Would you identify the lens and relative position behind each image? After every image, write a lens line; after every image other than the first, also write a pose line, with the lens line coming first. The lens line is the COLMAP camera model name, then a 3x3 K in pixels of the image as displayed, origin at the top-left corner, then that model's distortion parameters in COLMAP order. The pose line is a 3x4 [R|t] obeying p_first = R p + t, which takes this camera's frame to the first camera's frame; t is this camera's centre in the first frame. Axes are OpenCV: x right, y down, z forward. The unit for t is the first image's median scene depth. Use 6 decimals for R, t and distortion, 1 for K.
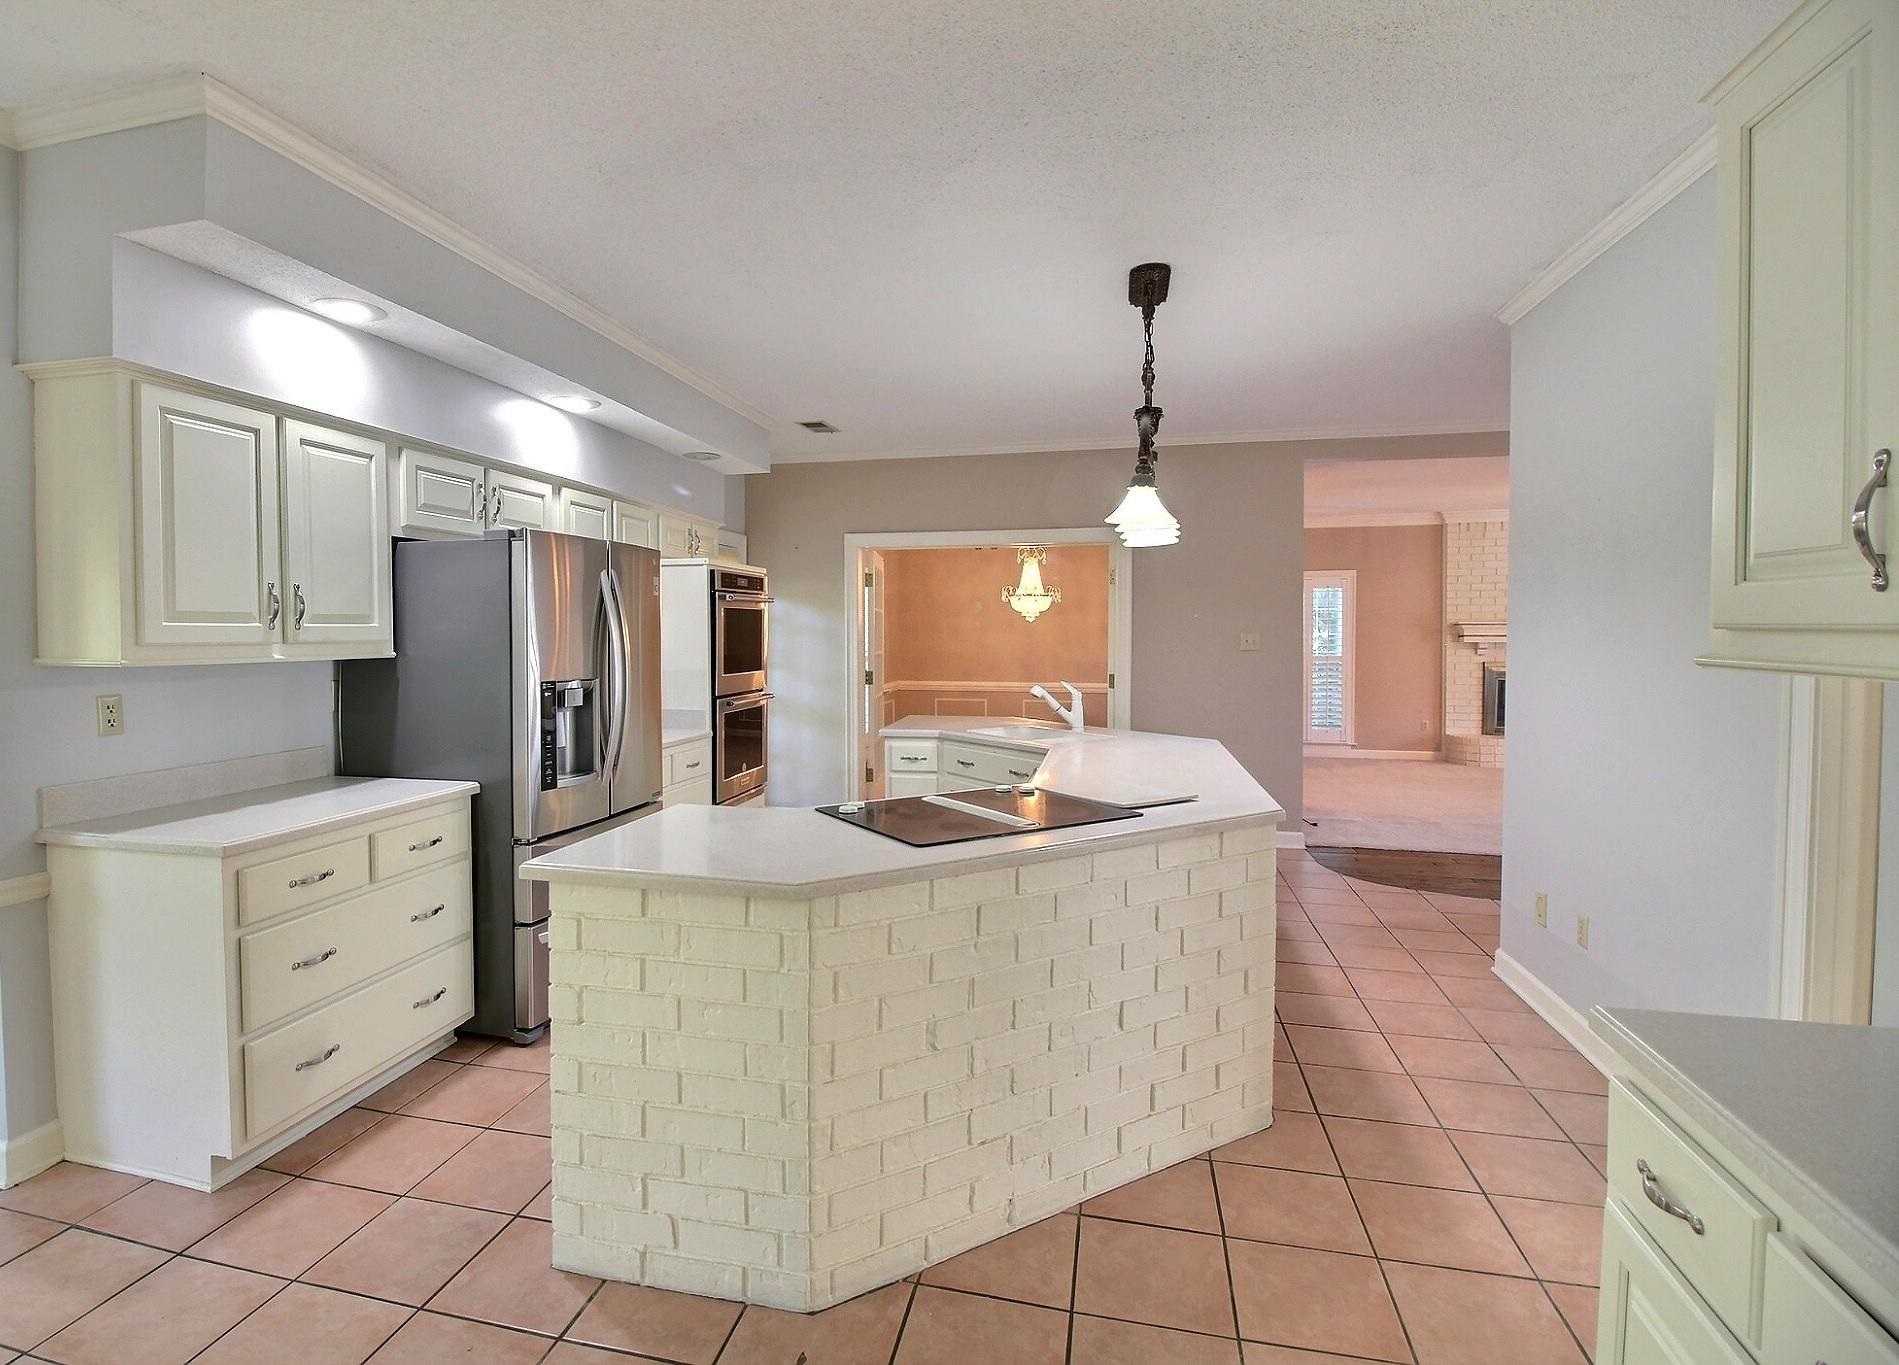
lens RADIAL K [[927.0, 0, 869.1], [0, 927.0, 651.9], [0, 0, 1]] dist [-0.029589, -0.000916]
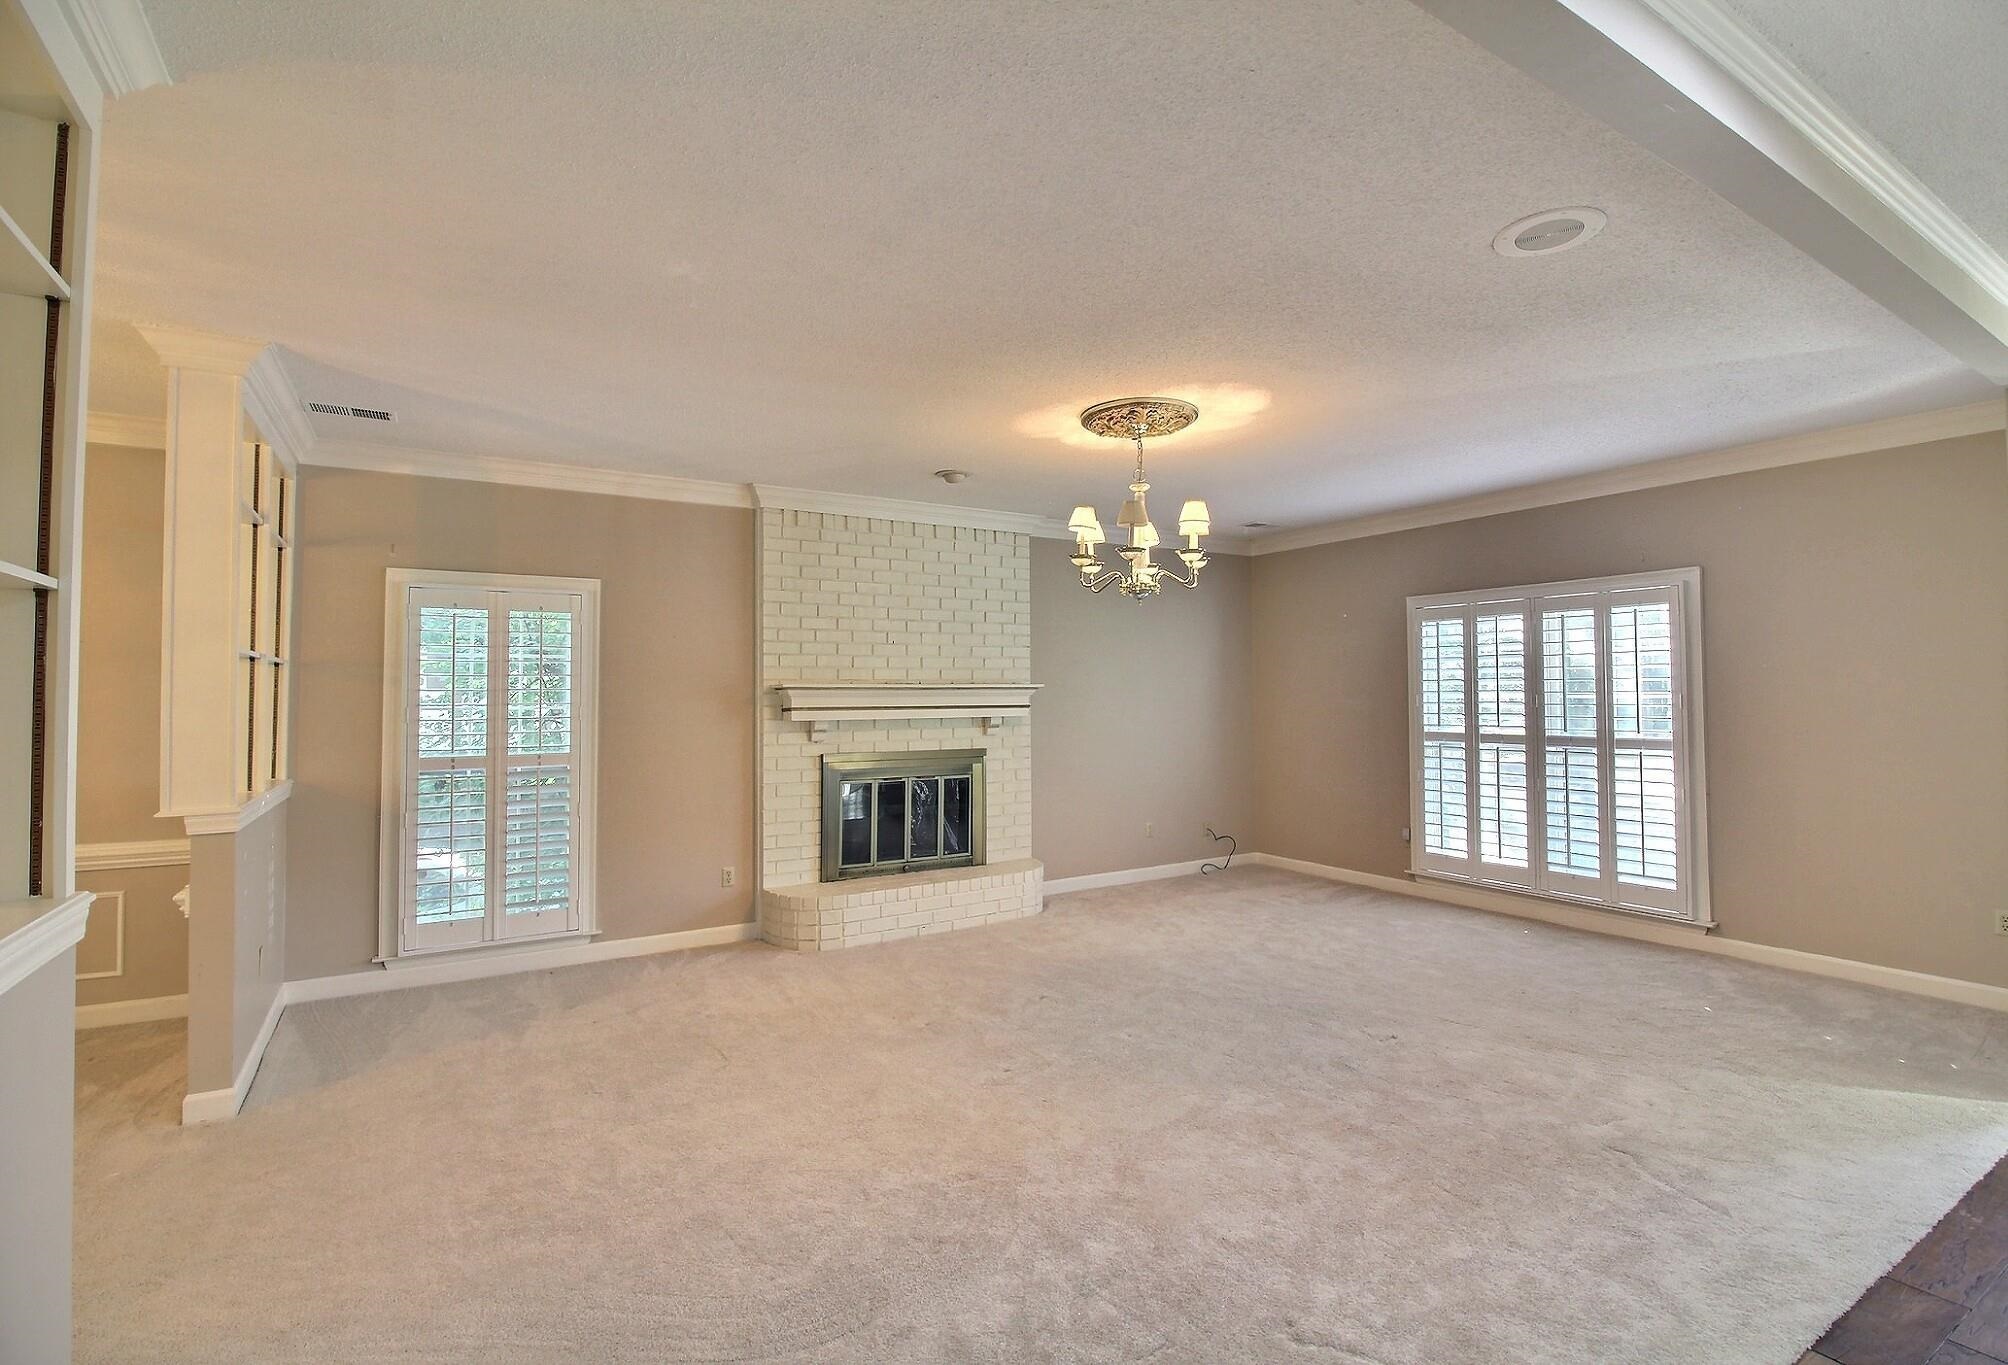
lens RADIAL K [[927.1, 0, 1004.0], [0, 927.1, 670.3], [0, 0, 1]] dist [0.002083, 0.000217]
pose [[0.687236, 0.020796, 0.726137, 0.324920], [0.018259, 0.998780, -0.045886, -0.012607], [-0.726205, 0.044793, 0.686017, 0.511386]]
